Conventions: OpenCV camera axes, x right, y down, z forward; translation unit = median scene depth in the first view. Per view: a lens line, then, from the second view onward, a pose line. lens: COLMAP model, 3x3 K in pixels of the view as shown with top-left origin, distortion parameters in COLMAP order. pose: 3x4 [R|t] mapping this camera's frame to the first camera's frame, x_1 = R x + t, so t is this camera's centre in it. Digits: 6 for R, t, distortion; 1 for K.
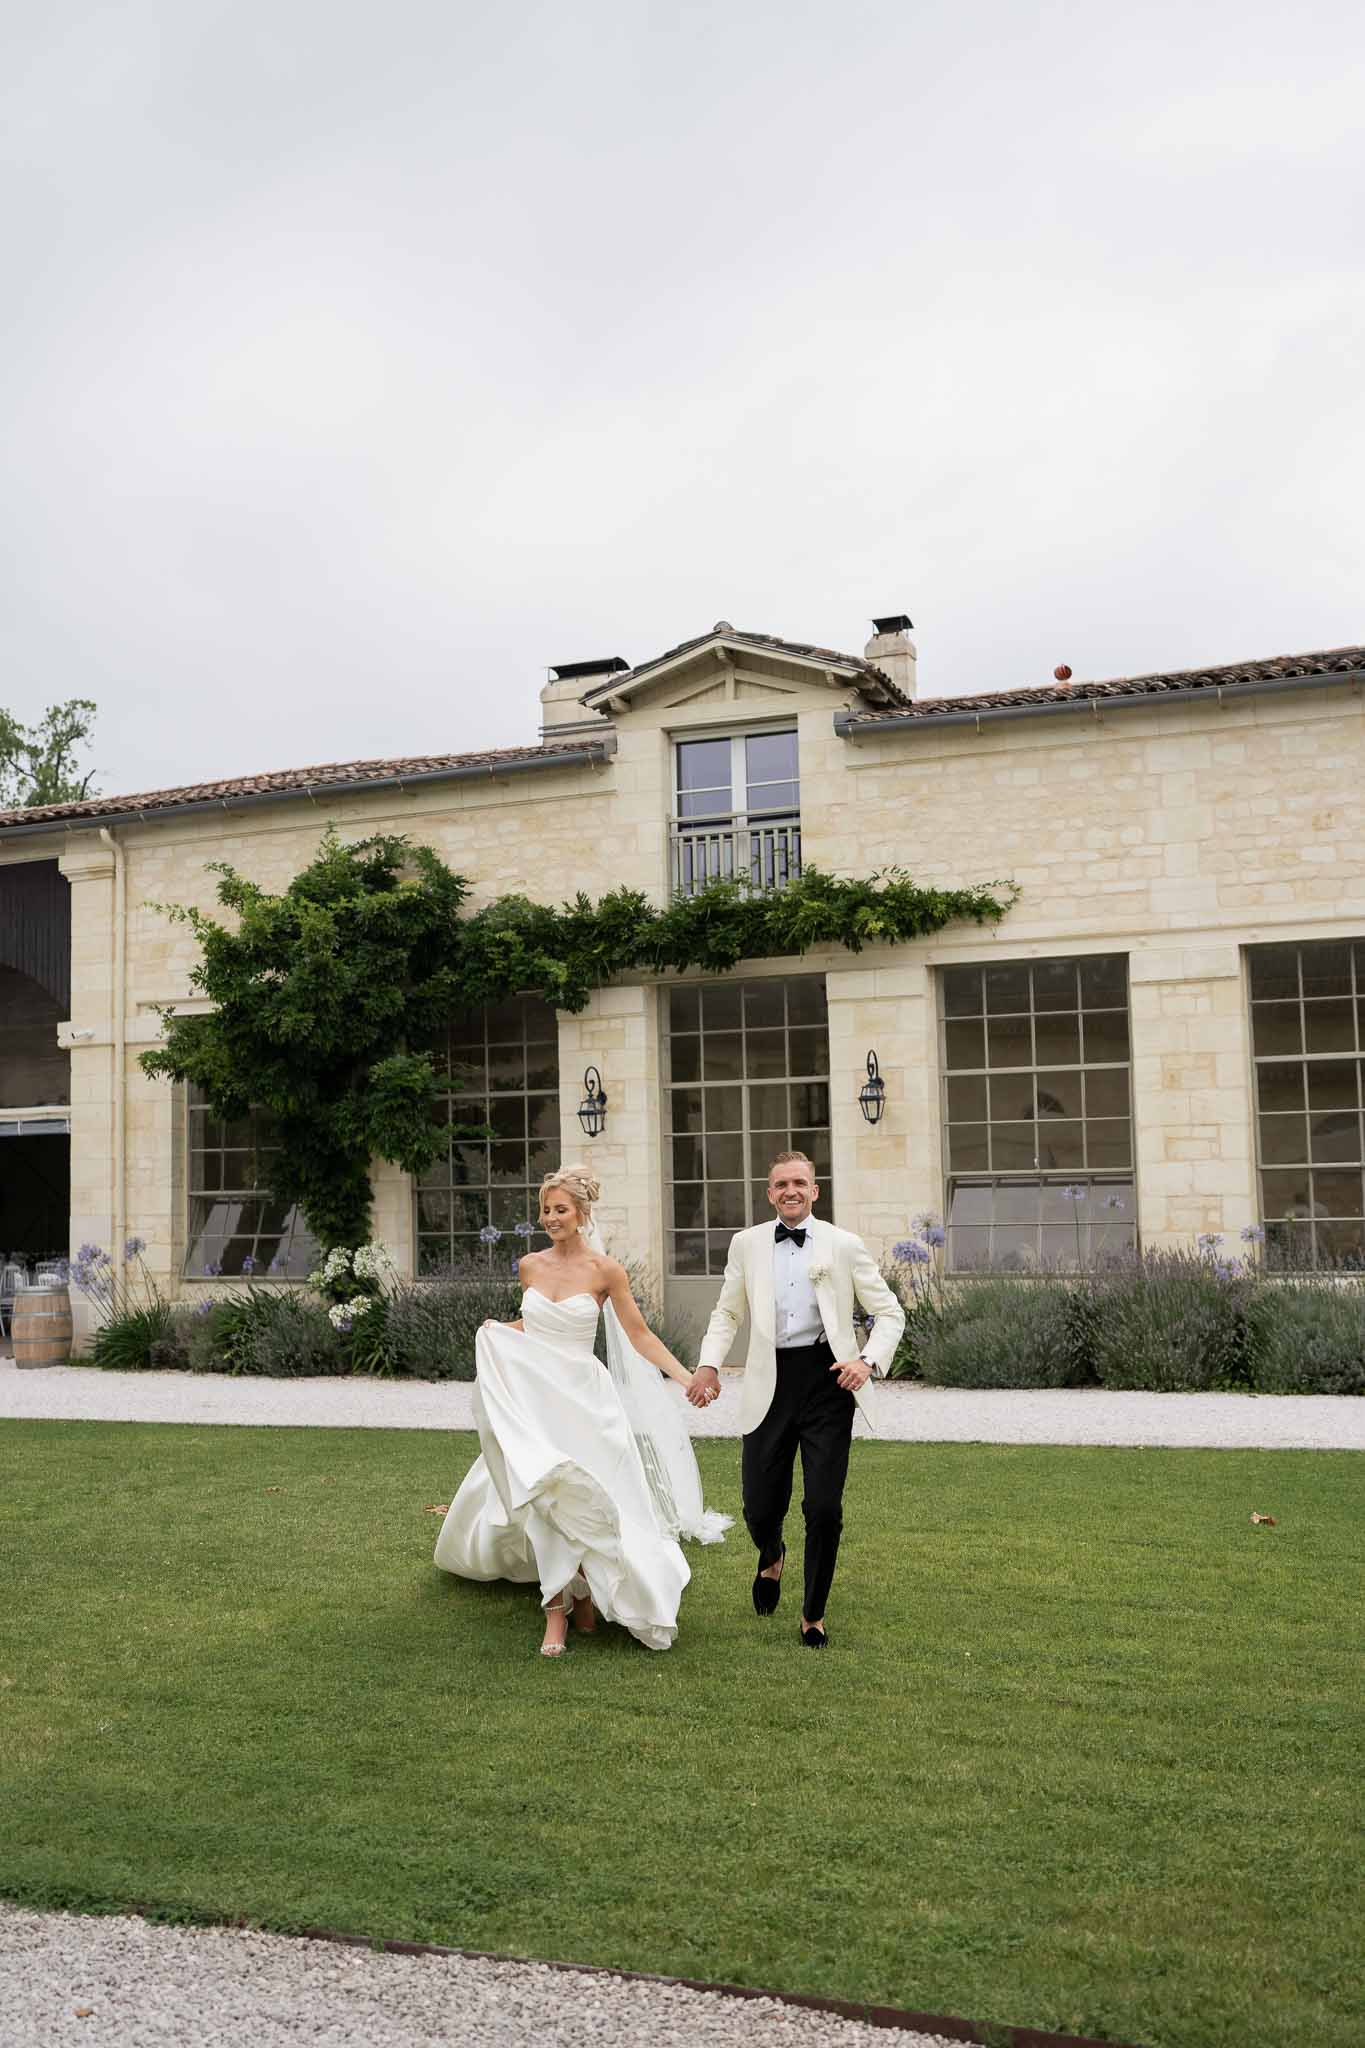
lens RADIAL K [[1972.2, 0, 681.4], [0, 1972.2, 1013.0], [0, 0, 1]] dist [-0.029734, 0.133876]
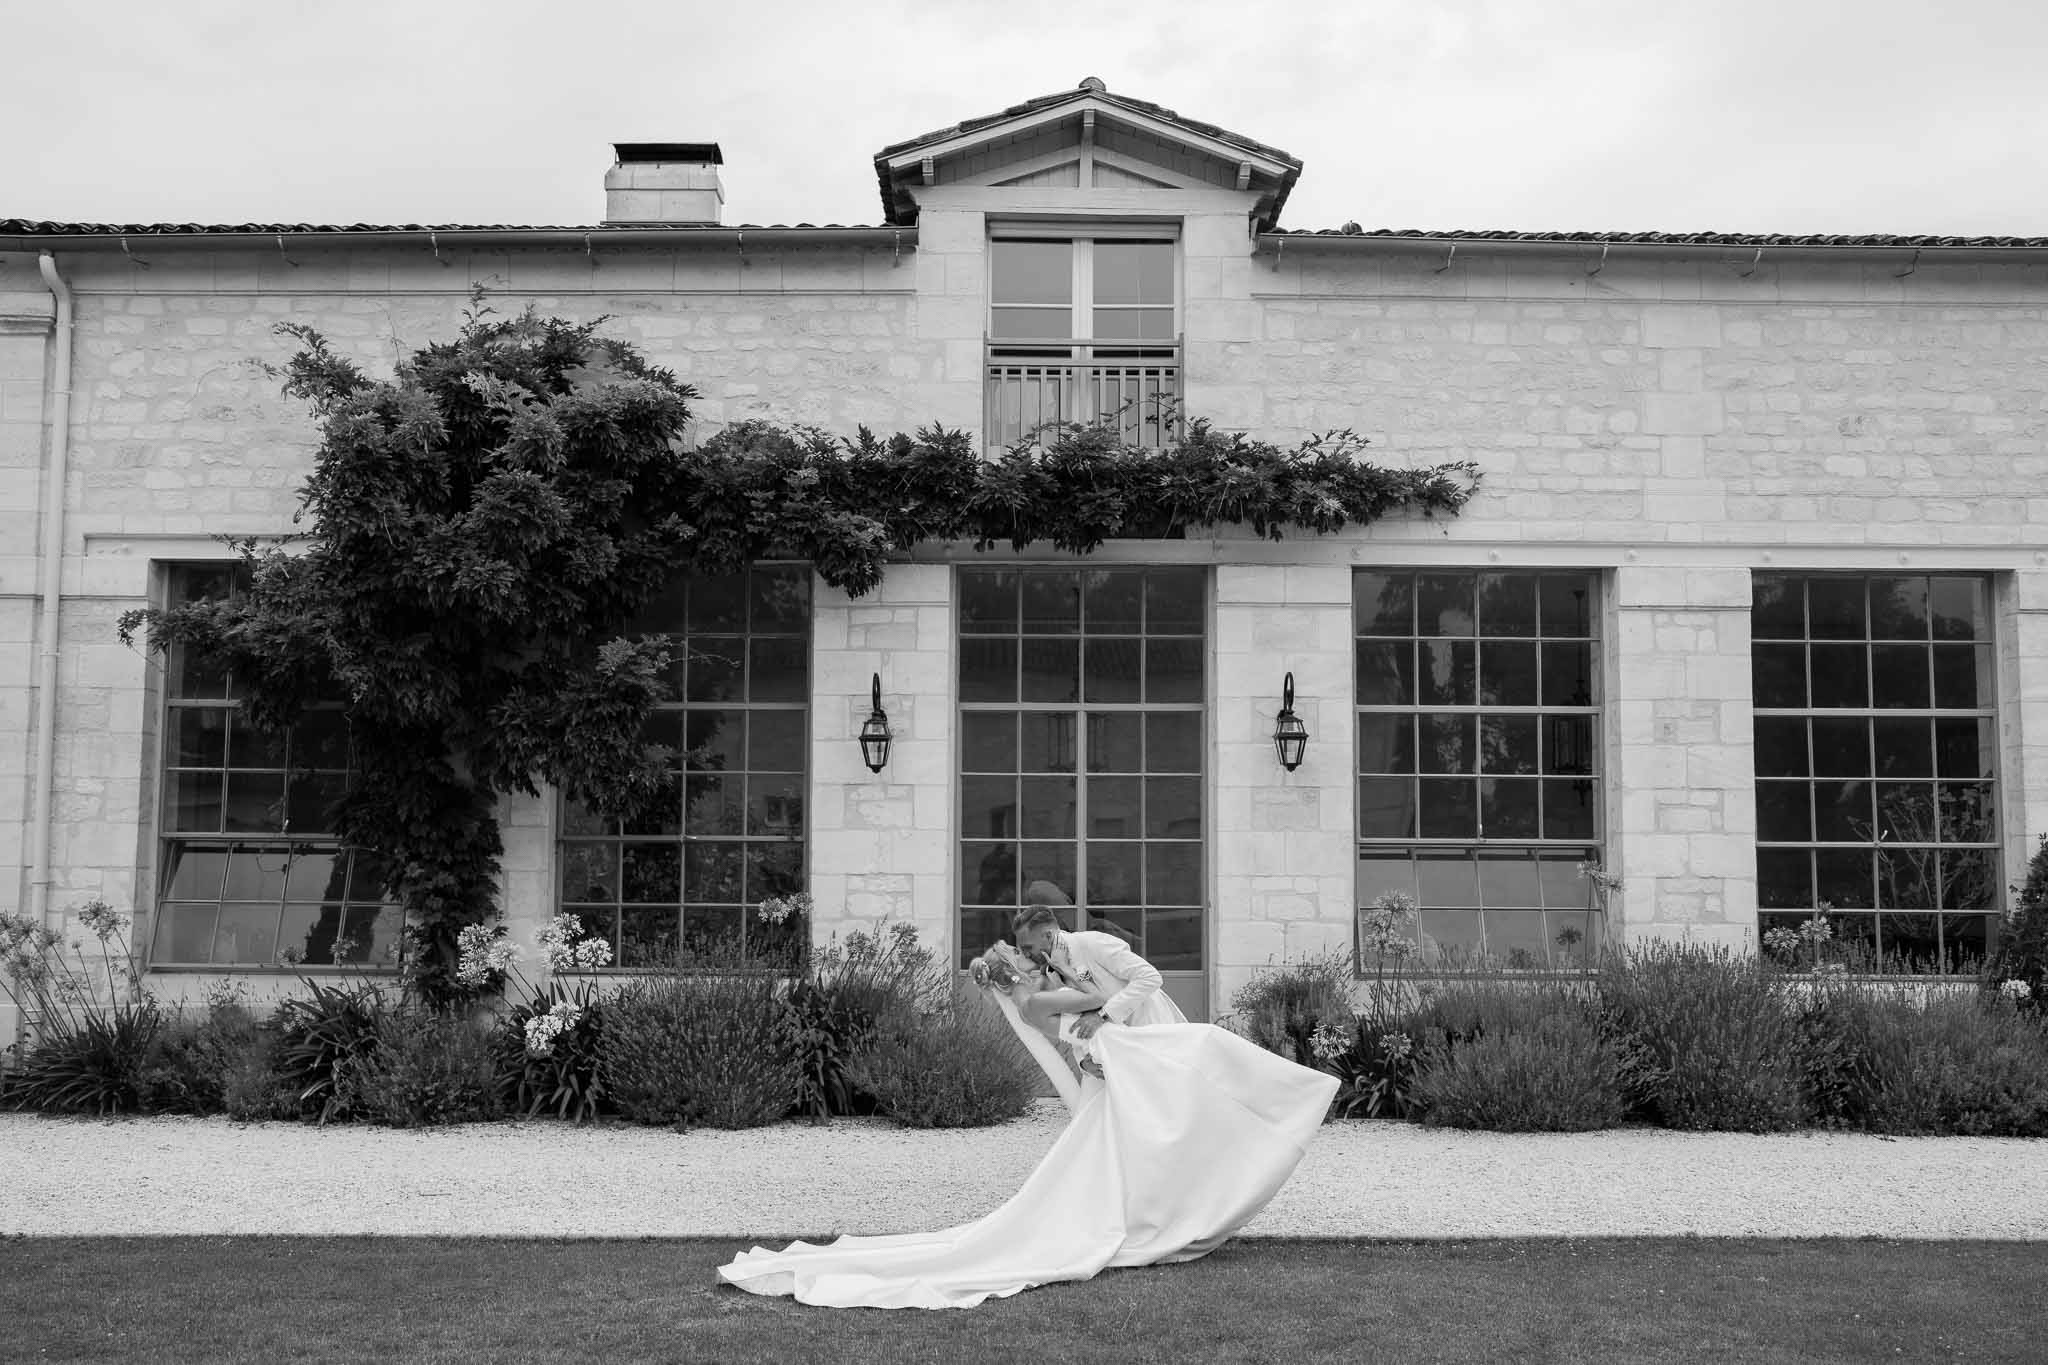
lens RADIAL K [[2033.7, 0, 1019.9], [0, 2033.7, 659.5], [0, 0, 1]] dist [-0.043650, 0.144571]
pose [[0.922180, 0.063489, 0.381515, -0.277455], [-0.061391, 0.997957, -0.017682, 0.032199], [-0.381859, -0.007115, 0.924193, 0.310424]]
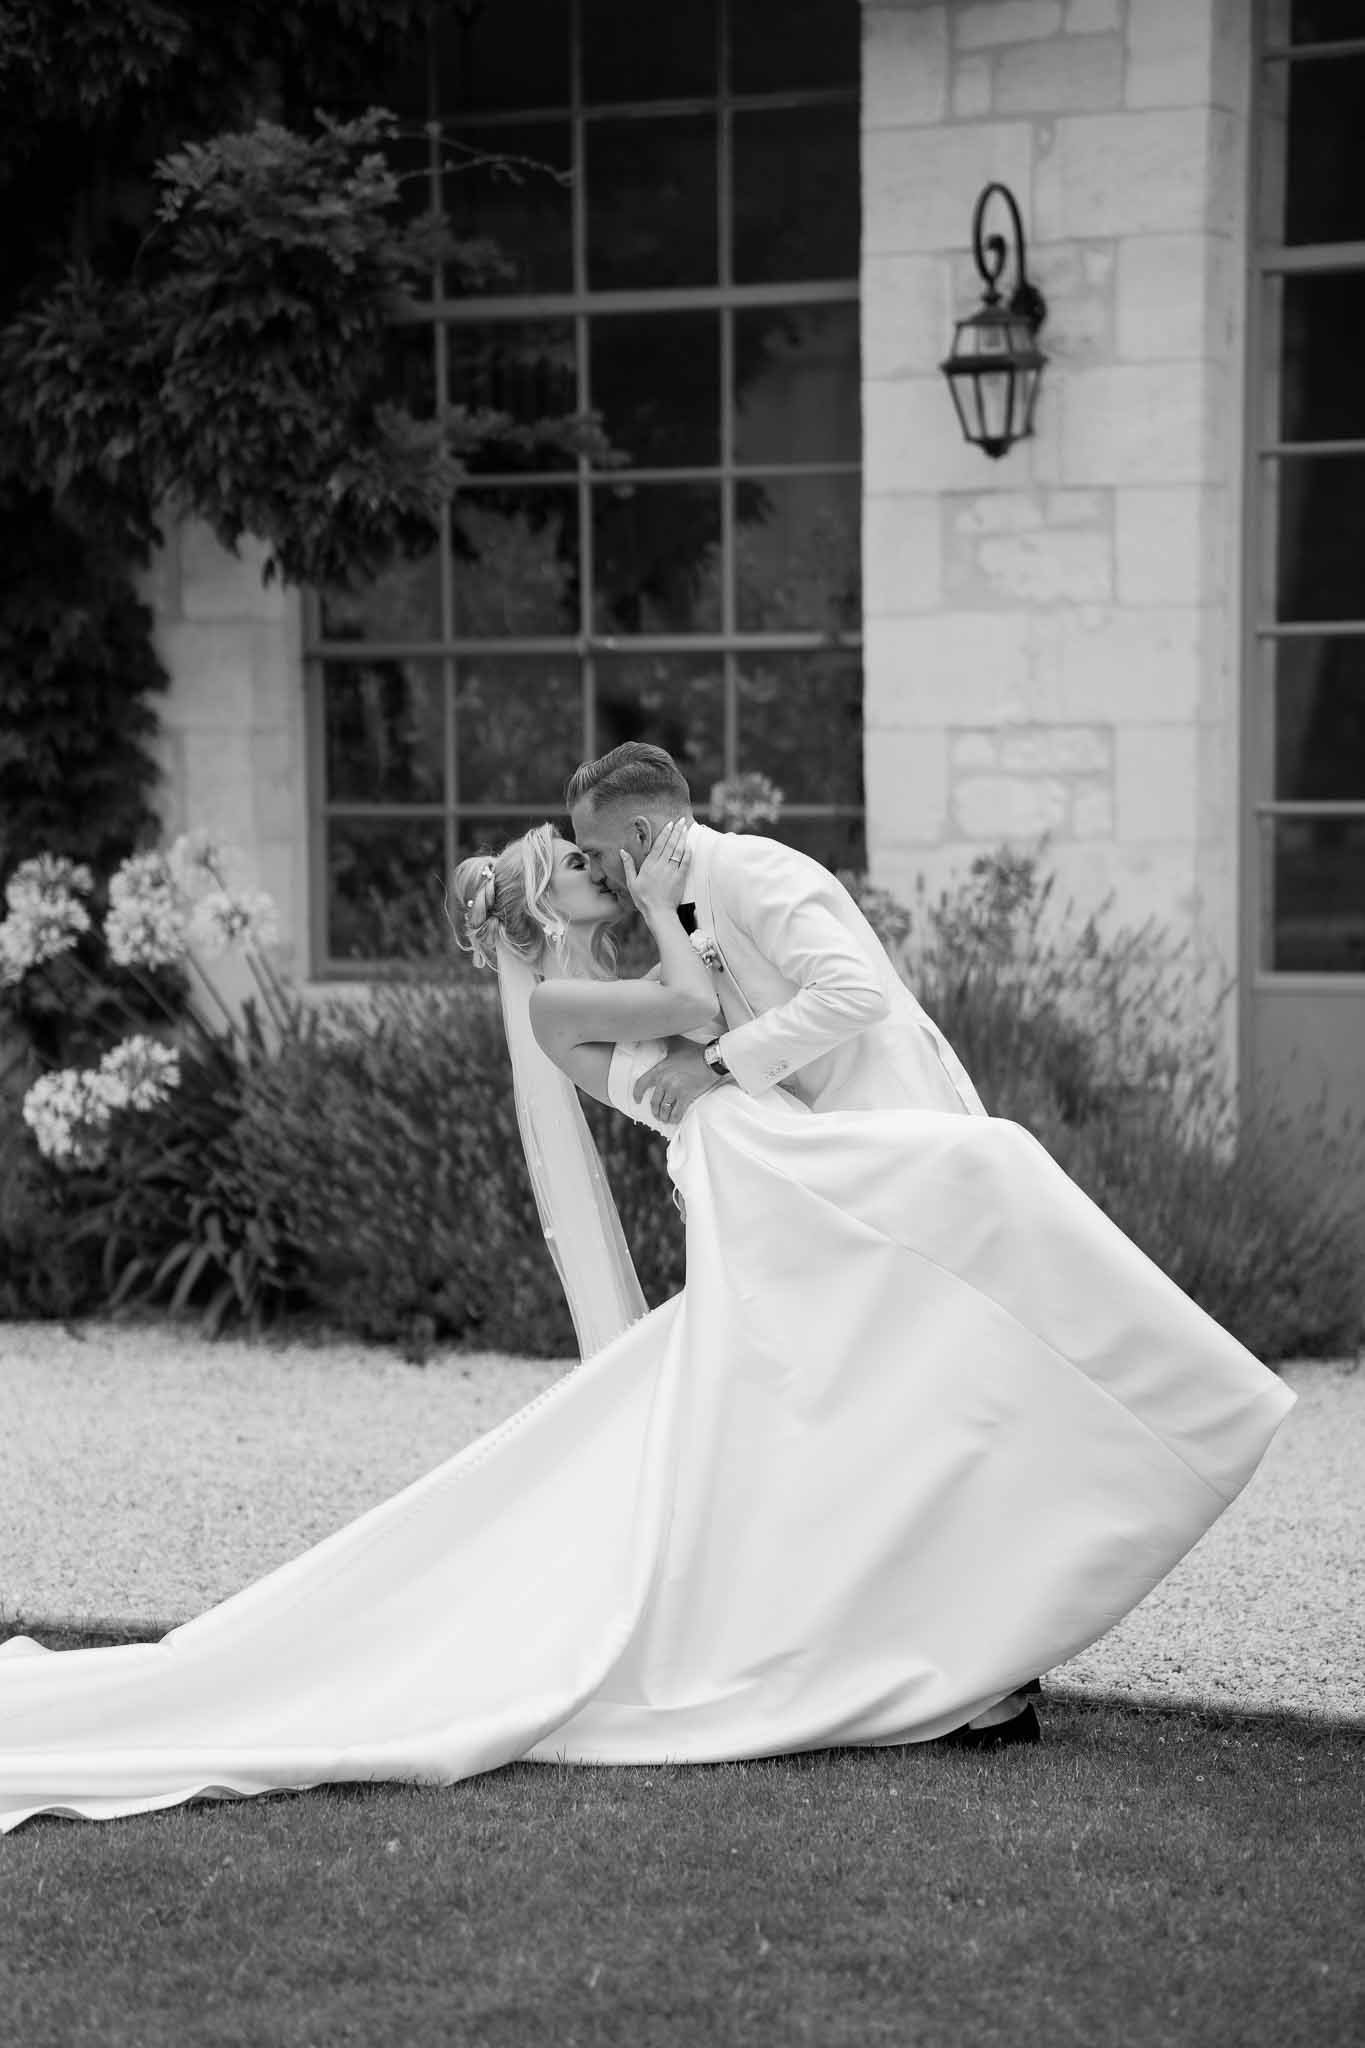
lens RADIAL K [[4879.1, 0, 682.5], [0, 4879.1, 1024.0], [0, 0, 1]] dist [0.756399, -0.534154]
pose [[0.999632, 0.014209, -0.023128, -0.070748], [-0.010442, 0.987771, 0.155562, 0.034878], [0.025056, -0.155263, 0.987555, 0.325663]]
